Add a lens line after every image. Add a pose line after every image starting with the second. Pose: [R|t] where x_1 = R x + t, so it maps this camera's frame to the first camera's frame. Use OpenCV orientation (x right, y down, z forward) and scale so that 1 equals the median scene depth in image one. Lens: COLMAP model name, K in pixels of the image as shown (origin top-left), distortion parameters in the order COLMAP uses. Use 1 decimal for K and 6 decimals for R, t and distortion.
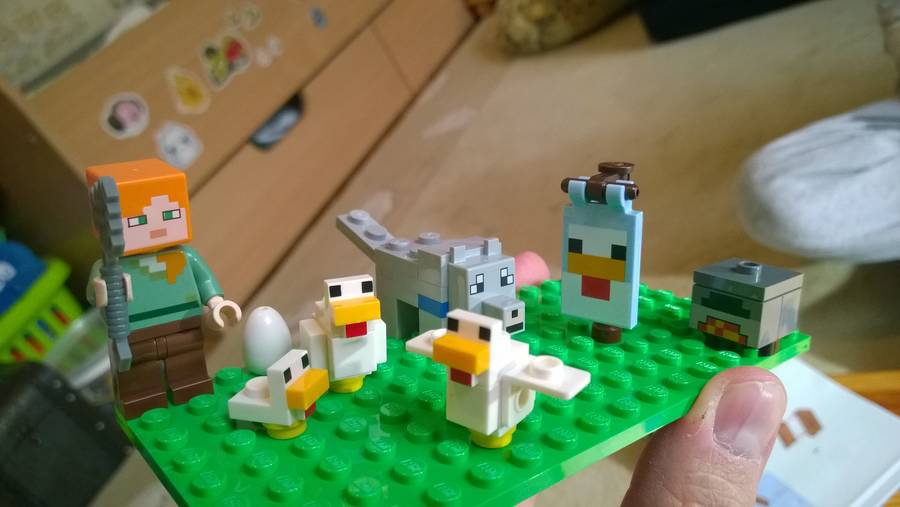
lens RADIAL K [[721.2, 0, 449.9], [0, 721.2, 252.3], [0, 0, 1]] dist [-0.018686, 0.000239]
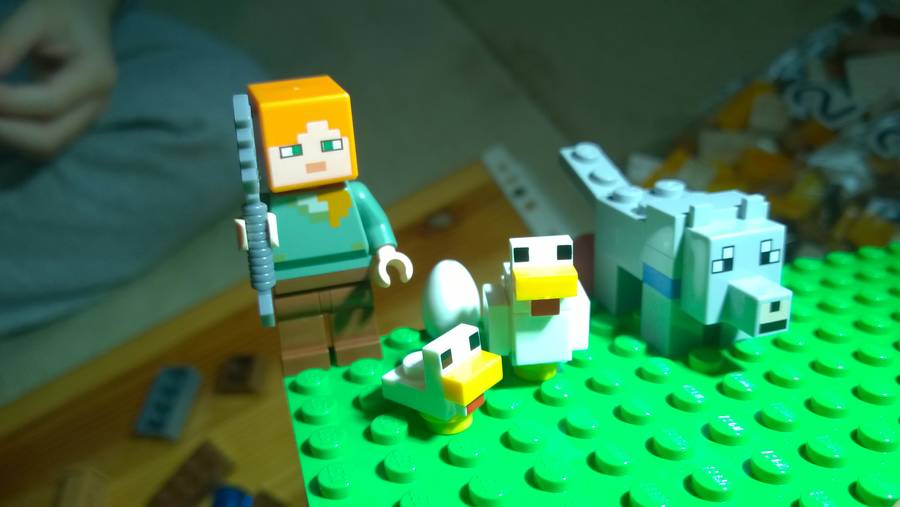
lens RADIAL K [[721.2, 0, 452.0], [0, 721.2, 255.1], [0, 0, 1]] dist [-0.018686, 0.000239]
pose [[0.932522, 0.093251, -0.348865, 0.038408], [-0.060661, 0.992806, 0.103228, -0.019651], [0.355981, -0.075099, 0.931471, 0.257307]]
